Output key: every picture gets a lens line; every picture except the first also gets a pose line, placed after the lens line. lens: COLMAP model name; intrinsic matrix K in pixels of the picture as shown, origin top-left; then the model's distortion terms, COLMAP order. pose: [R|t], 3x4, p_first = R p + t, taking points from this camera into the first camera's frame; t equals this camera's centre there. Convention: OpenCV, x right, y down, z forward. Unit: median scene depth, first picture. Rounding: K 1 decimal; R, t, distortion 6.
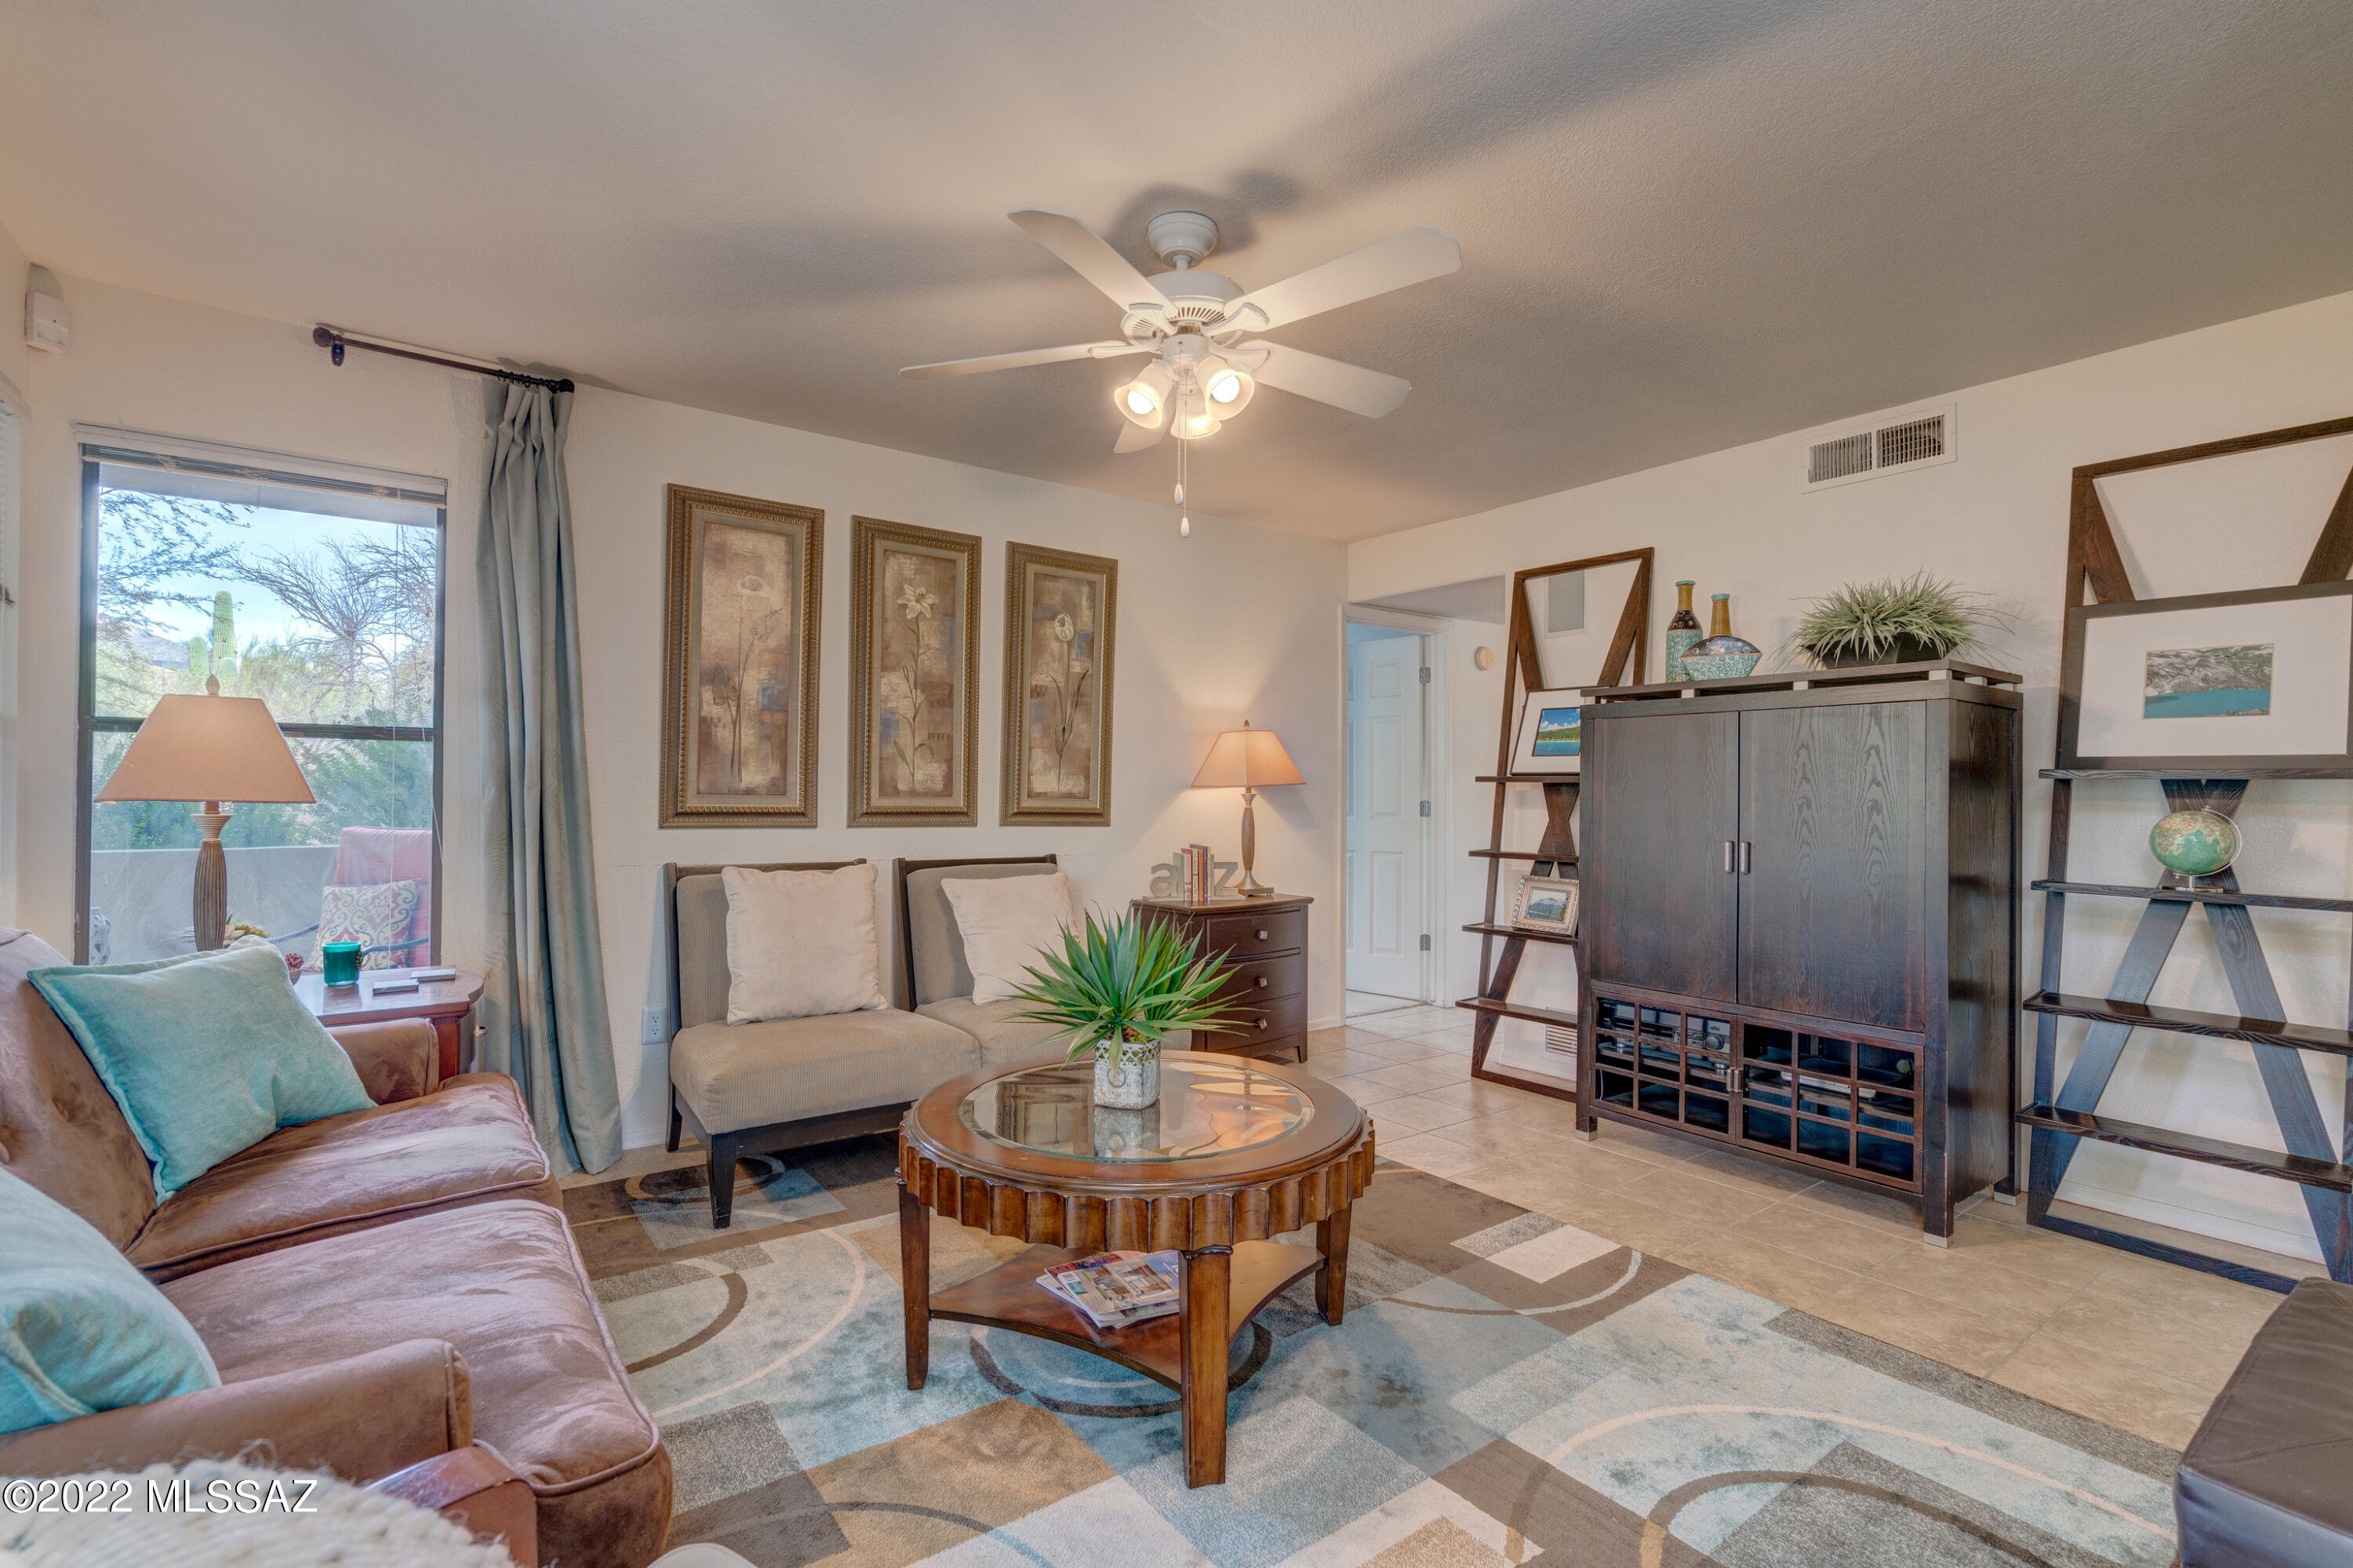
lens RADIAL K [[1072.2, 0, 1179.4], [0, 1072.2, 795.2], [0, 0, 1]] dist [-0.002055, -0.000147]
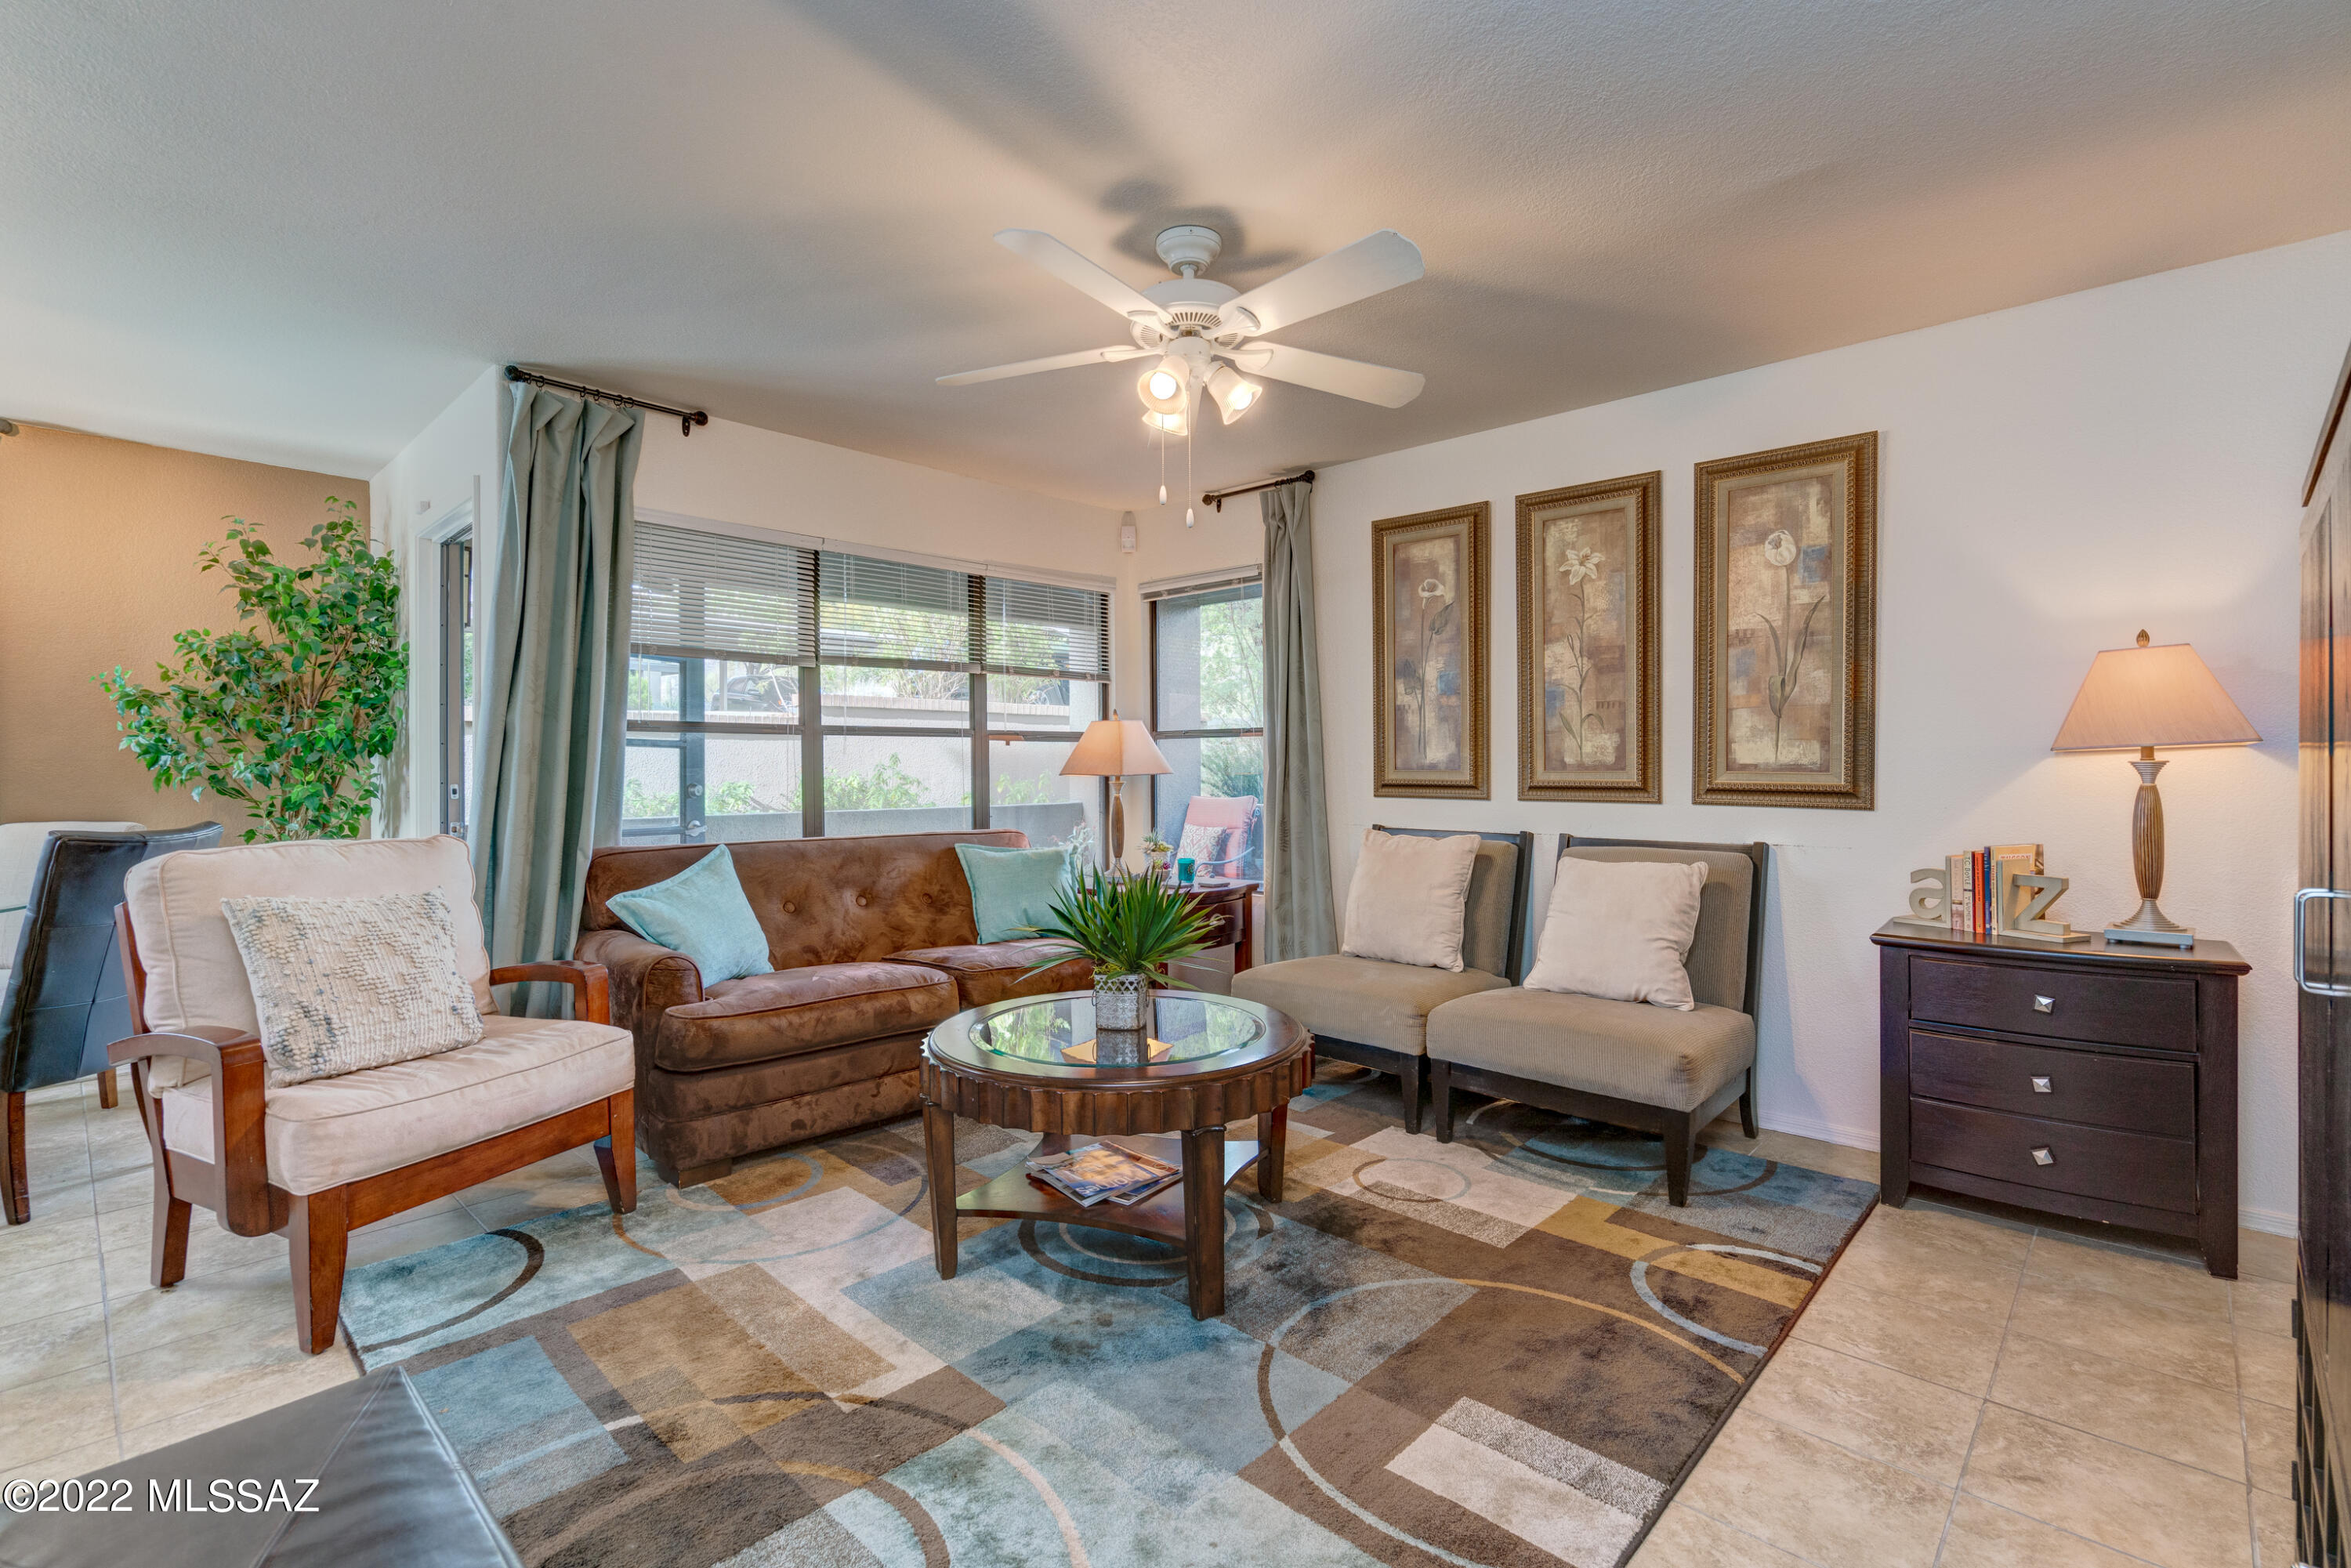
lens RADIAL K [[1071.2, 0, 1133.5], [0, 1071.2, 776.4], [0, 0, 1]] dist [-0.002055, -0.000147]
pose [[0.150931, -0.001492, -0.988543, 0.633938], [0.001989, 0.999997, -0.001206, 0.007066], [0.988542, -0.001784, 0.150933, 0.468819]]
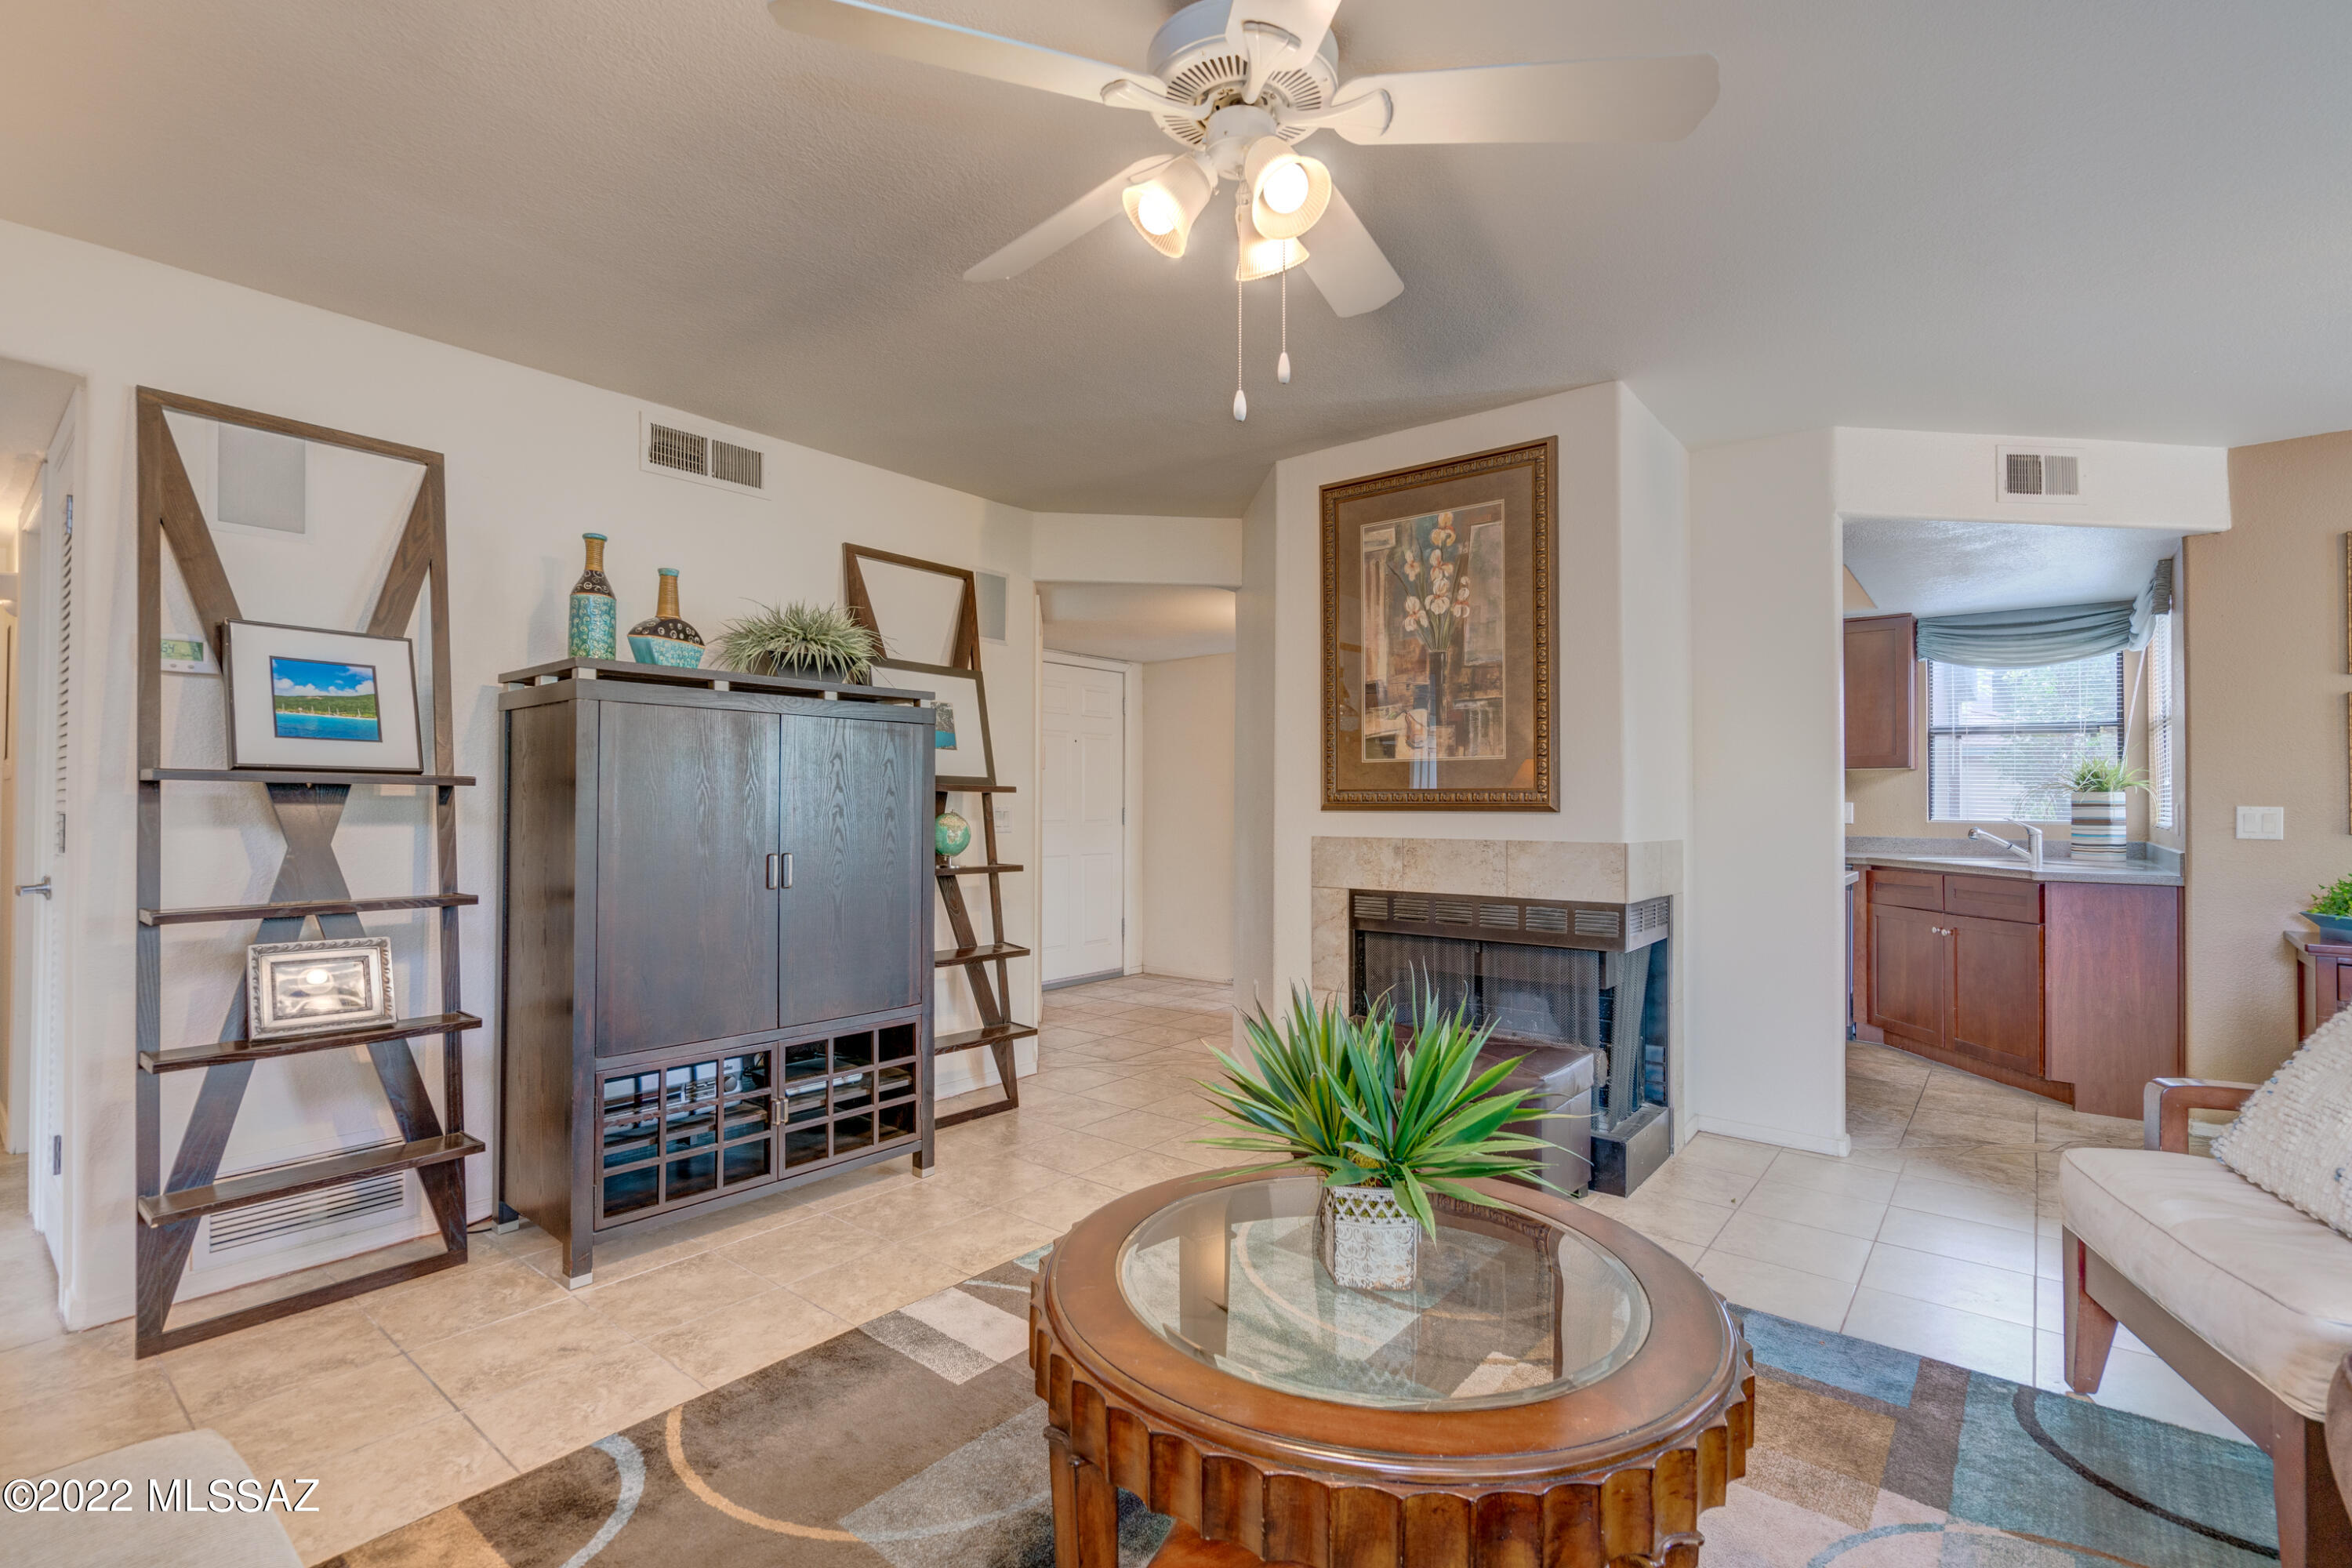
lens RADIAL K [[1071.7, 0, 1186.1], [0, 1071.7, 787.3], [0, 0, 1]] dist [-0.002055, -0.000147]
pose [[-0.244766, 0.007507, 0.969553, -0.377023], [-0.002037, 0.999964, -0.008256, -0.005769], [-0.969580, -0.003995, -0.244742, 0.715246]]
